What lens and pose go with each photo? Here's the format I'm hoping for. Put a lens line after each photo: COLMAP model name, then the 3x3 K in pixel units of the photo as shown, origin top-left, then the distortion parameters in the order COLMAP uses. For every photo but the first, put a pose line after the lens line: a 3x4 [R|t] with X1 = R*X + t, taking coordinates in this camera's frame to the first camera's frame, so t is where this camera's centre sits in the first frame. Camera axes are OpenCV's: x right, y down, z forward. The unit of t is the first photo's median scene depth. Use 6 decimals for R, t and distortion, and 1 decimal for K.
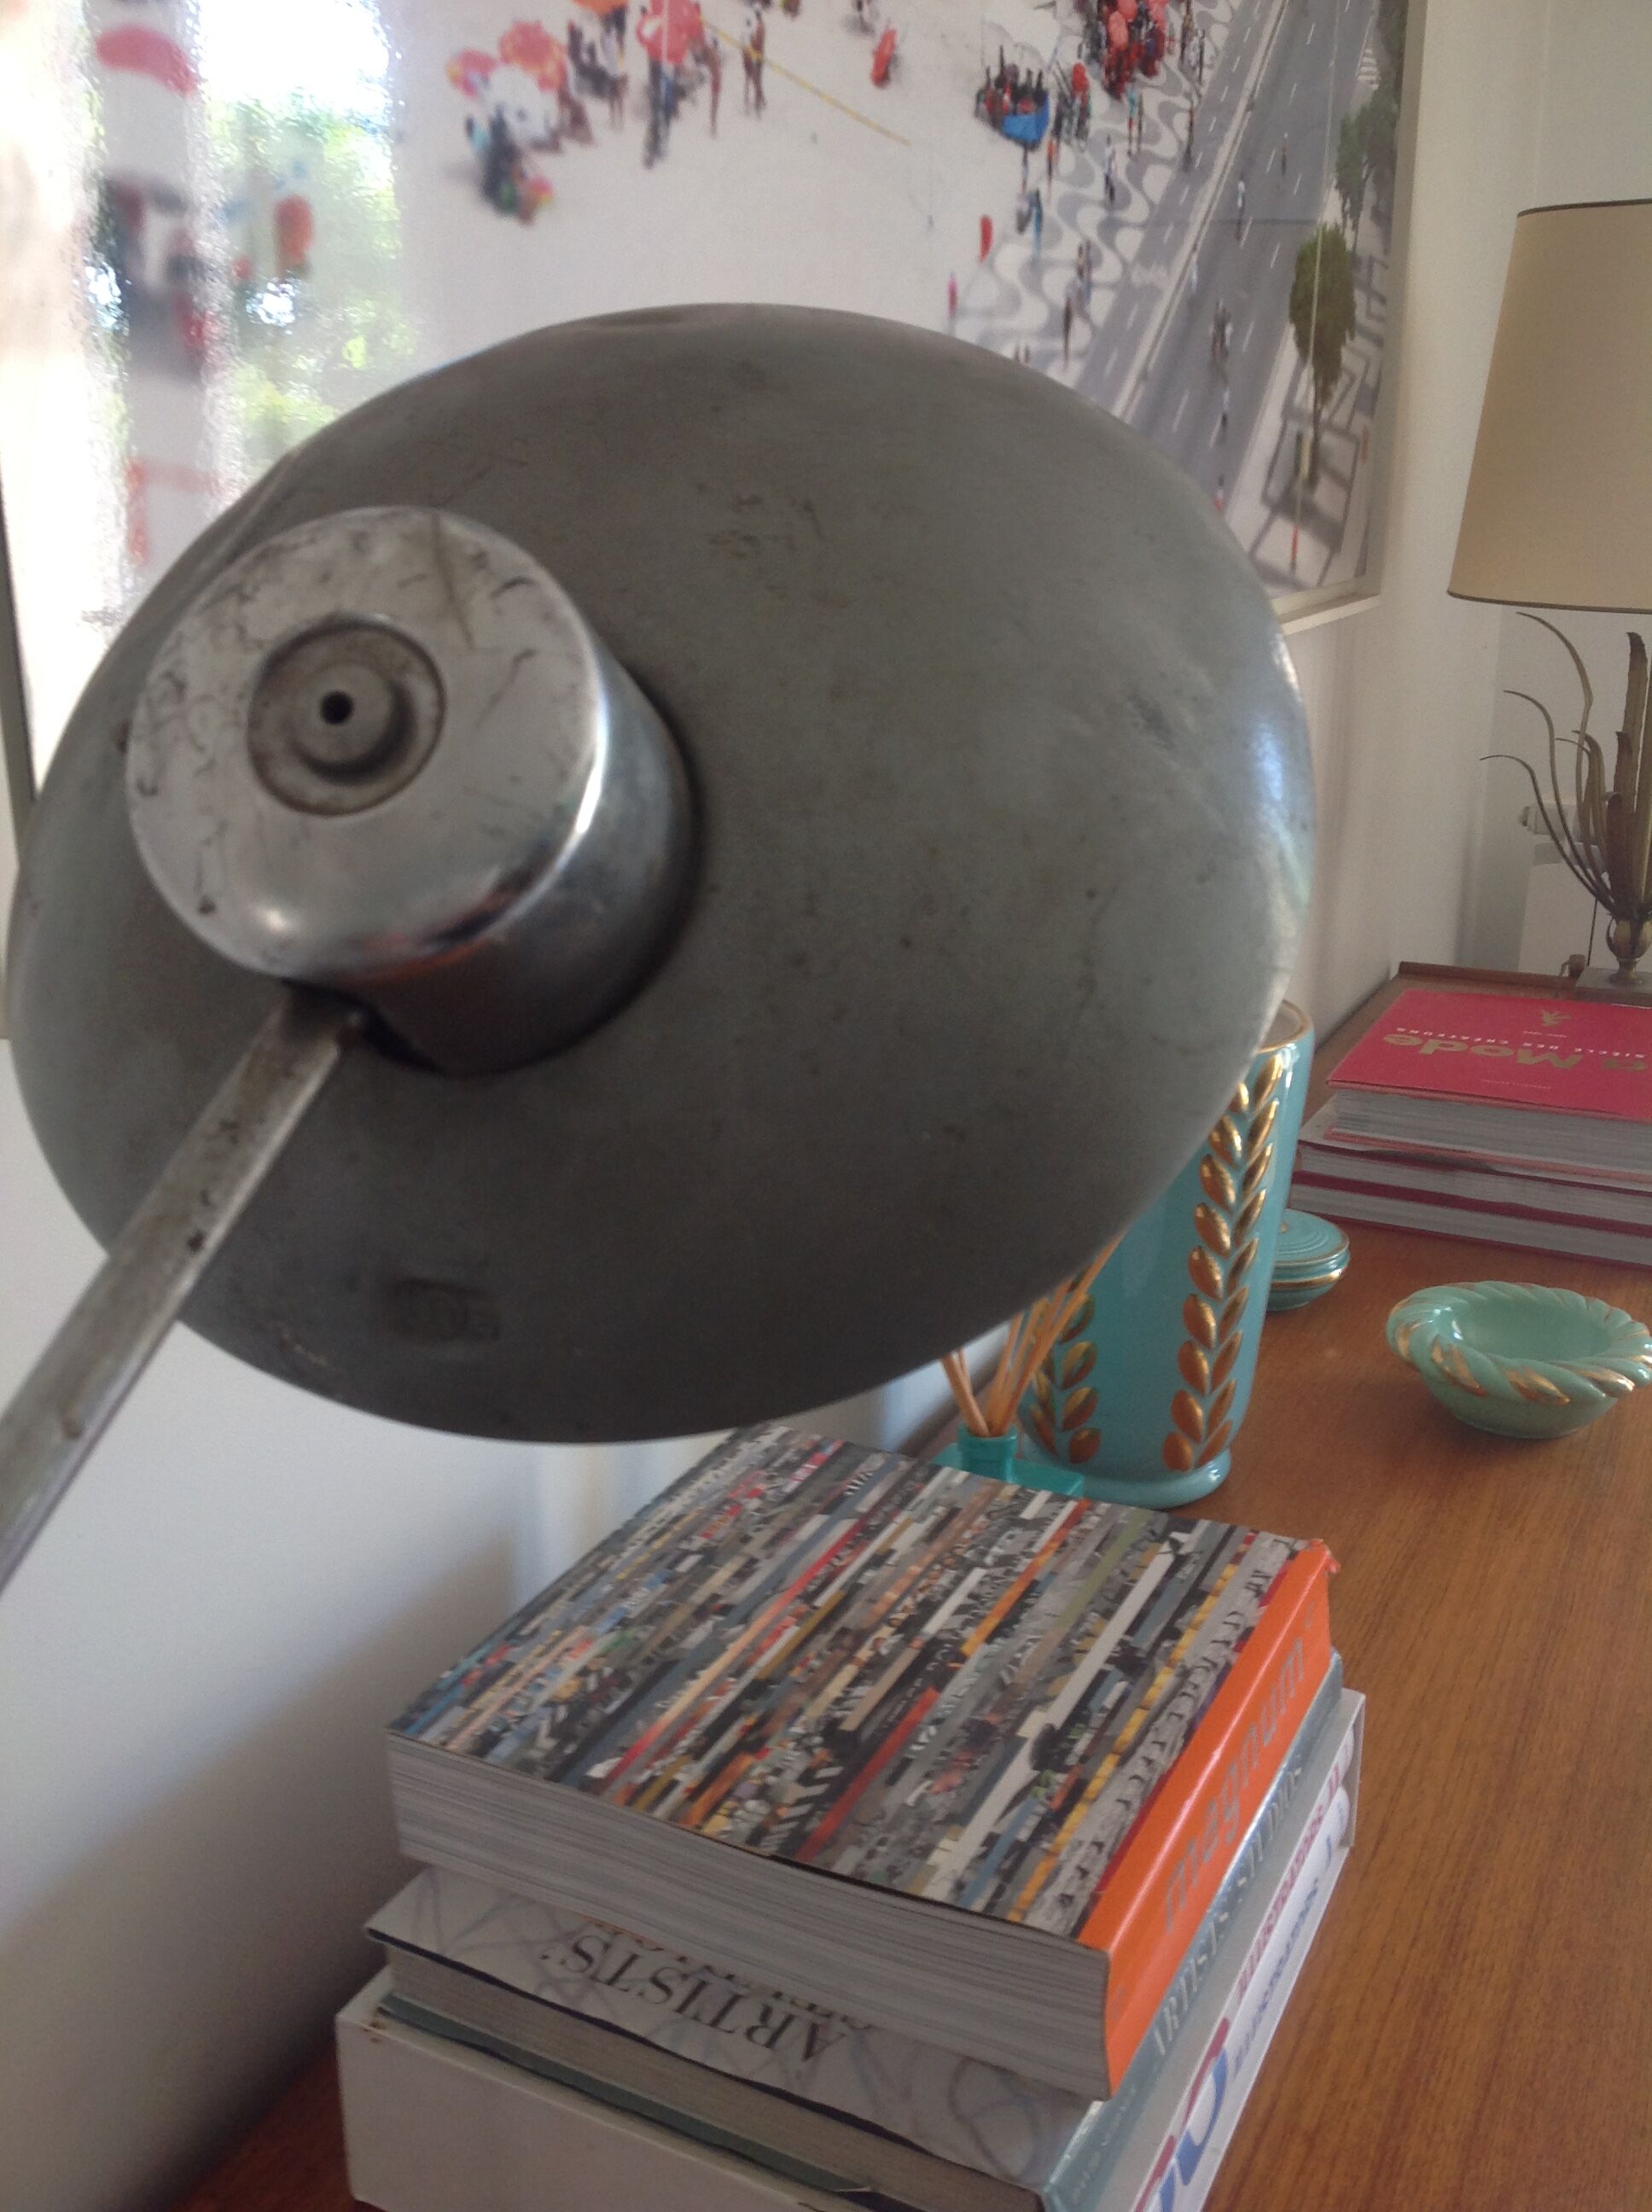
lens RADIAL K [[2167.5, 0, 859.7], [0, 2167.5, 1042.3], [0, 0, 1]] dist [0.050572, 0.000000]
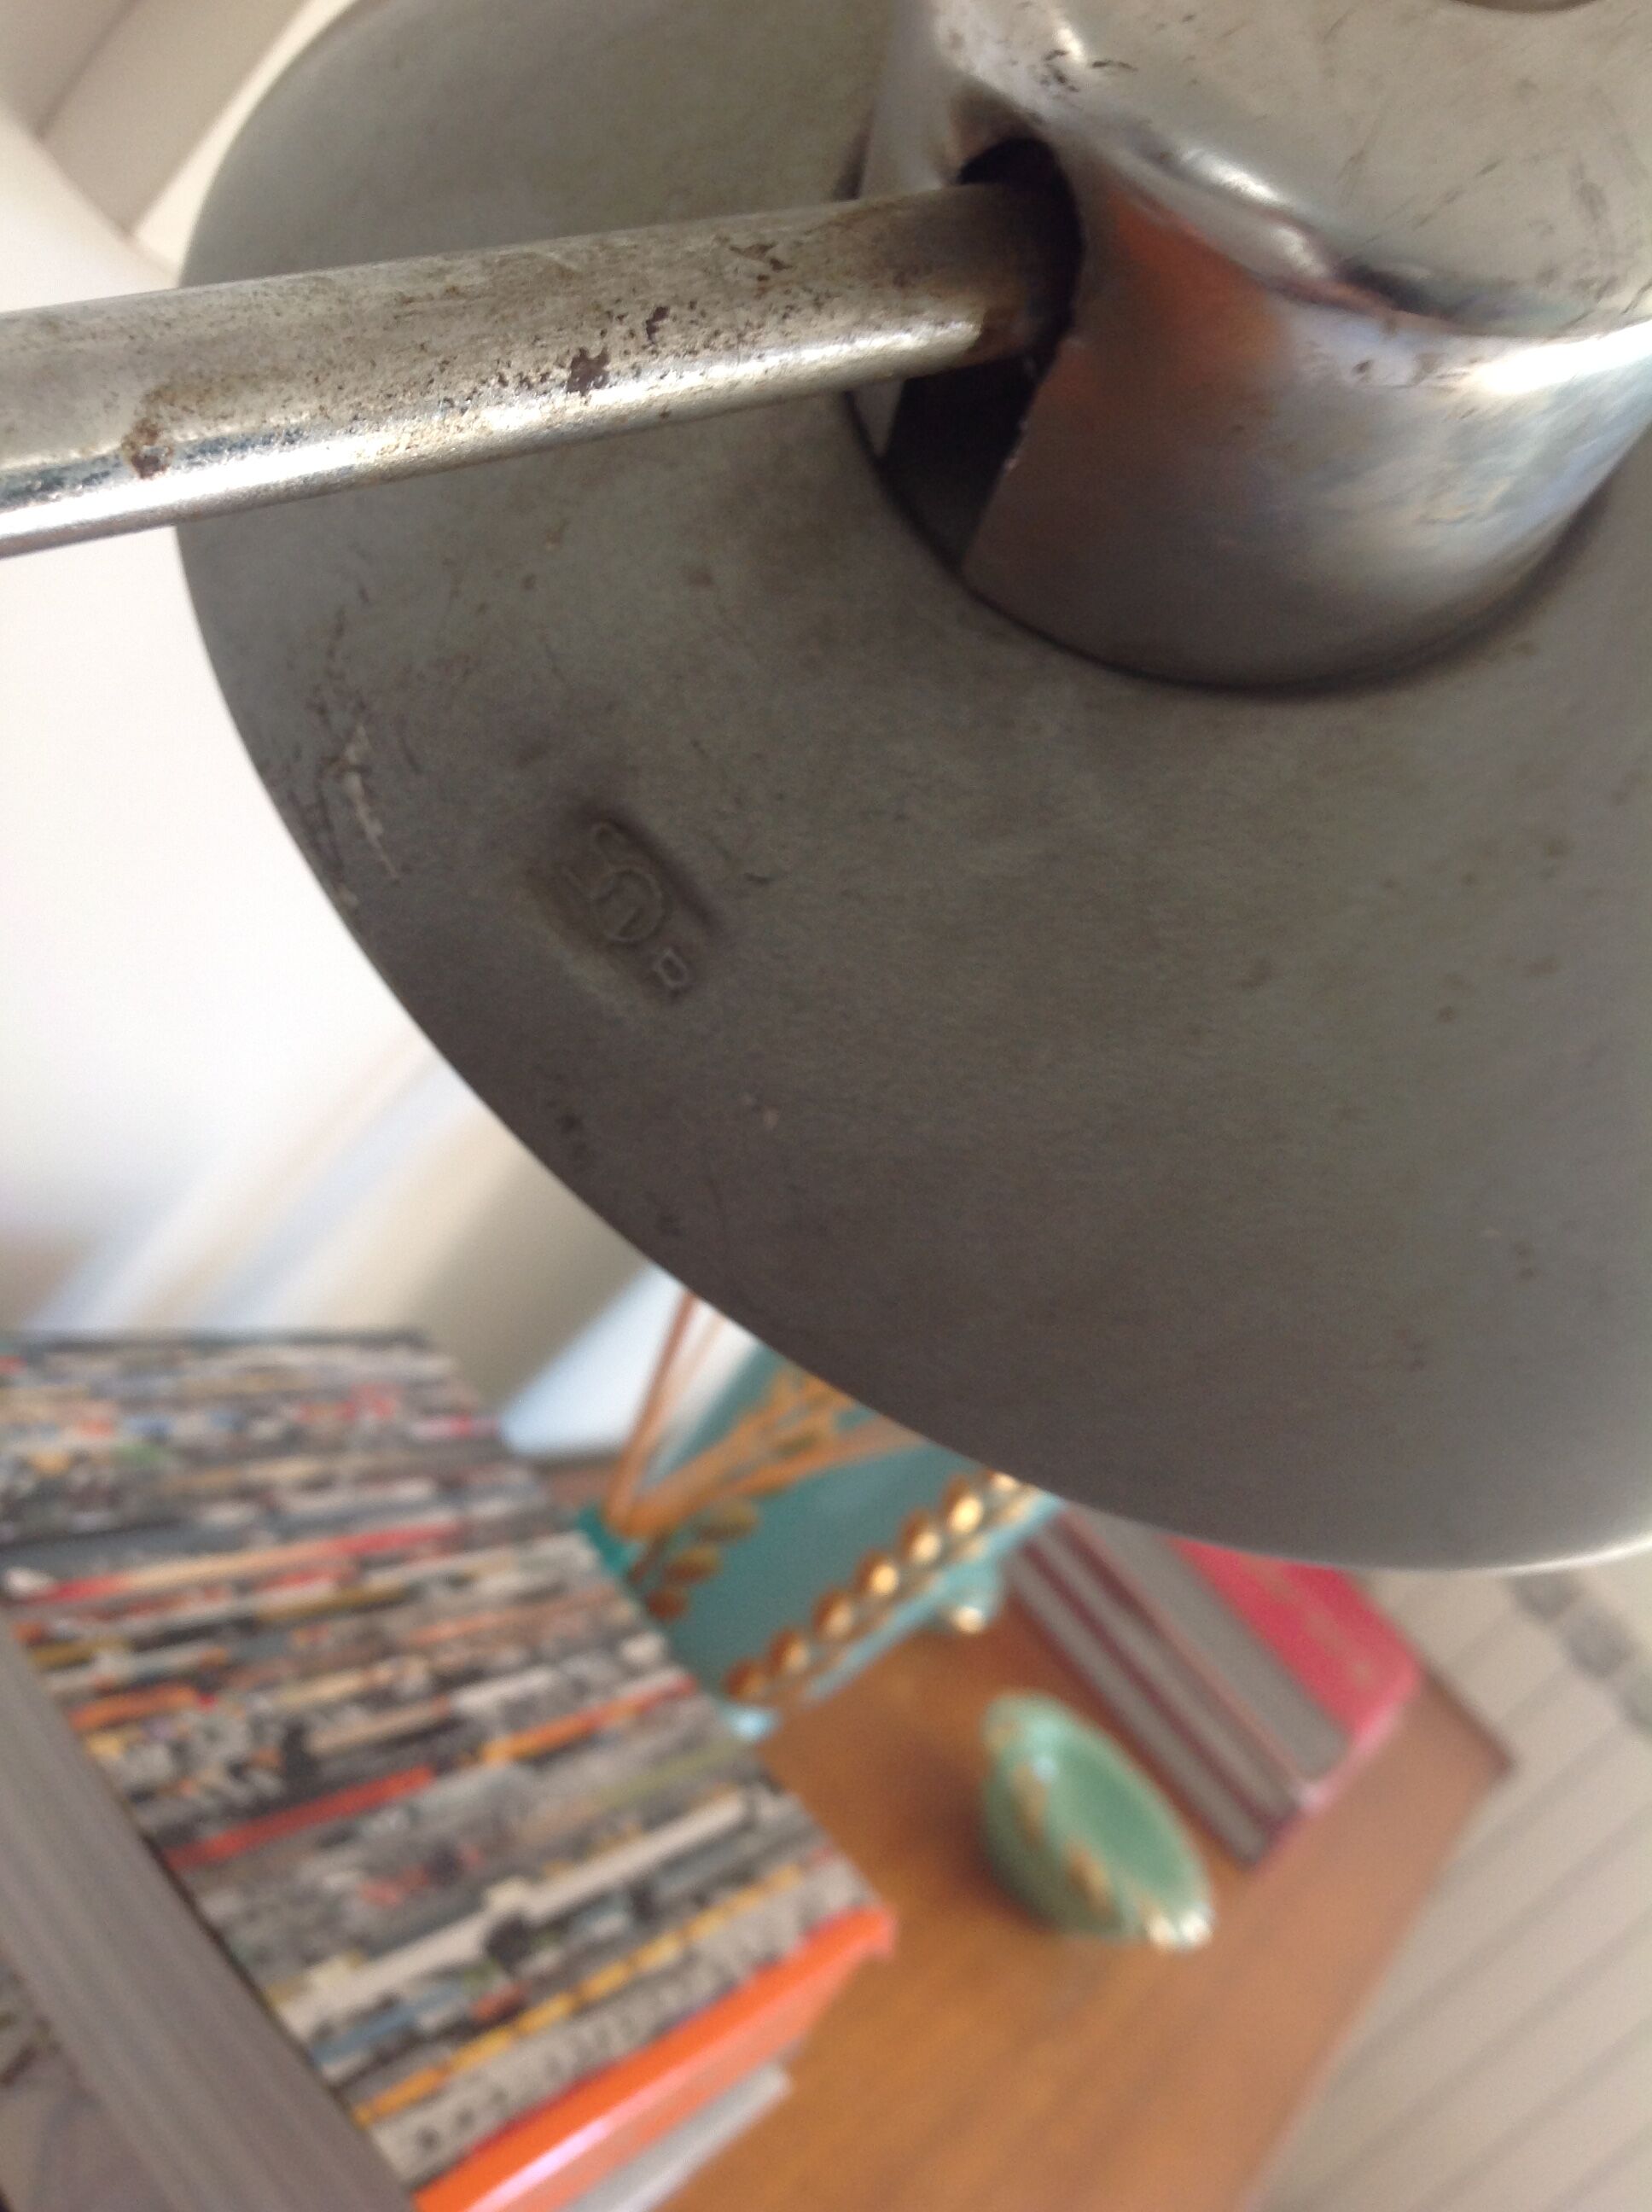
lens RADIAL K [[2287.0, 0, 829.2], [0, 2287.0, 1116.6], [0, 0, 1]] dist [0.050259, 0.000000]
pose [[0.753338, 0.651619, 0.088739, -0.077516], [-0.650123, 0.758258, -0.048836, 0.072195], [-0.099110, -0.020901, 0.994857, 0.195066]]
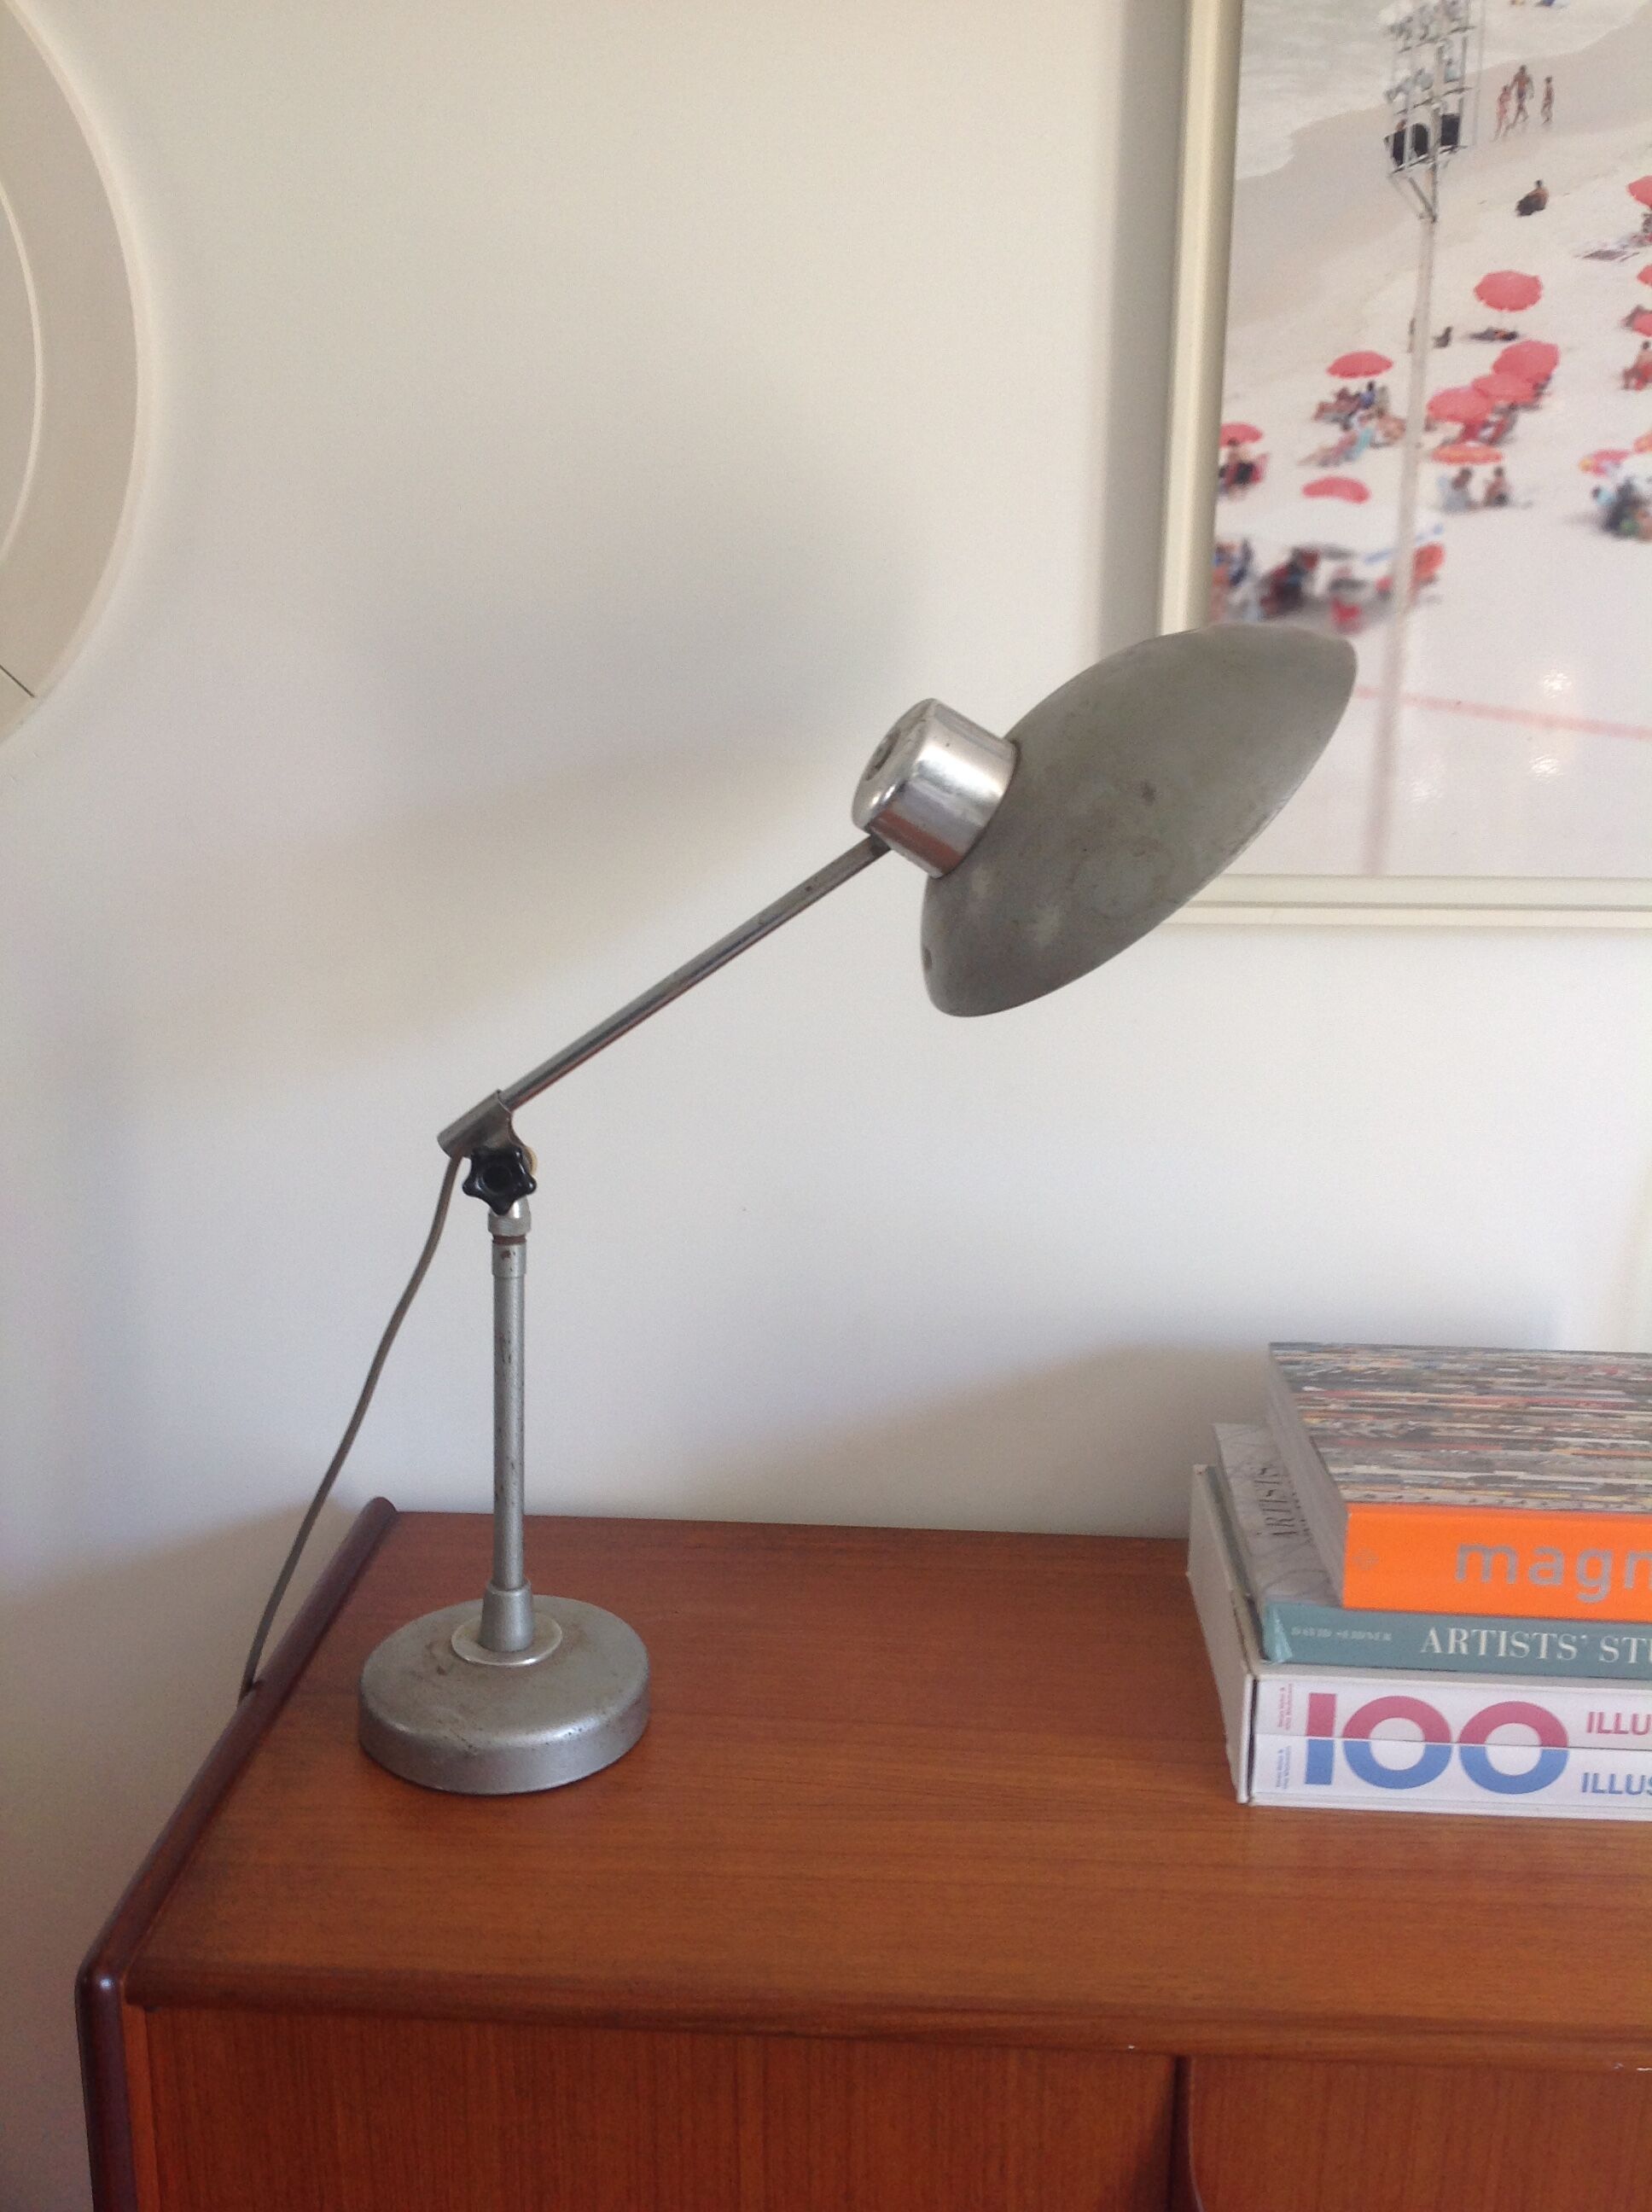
lens RADIAL K [[2287.0, 0, 773.1], [0, 2287.0, 1087.9], [0, 0, 1]] dist [0.050259, 0.000000]
pose [[0.375410, 0.212061, -0.902274, 1.260791], [-0.263426, 0.957741, 0.115494, -0.009722], [0.888636, 0.194325, 0.415408, -0.222812]]
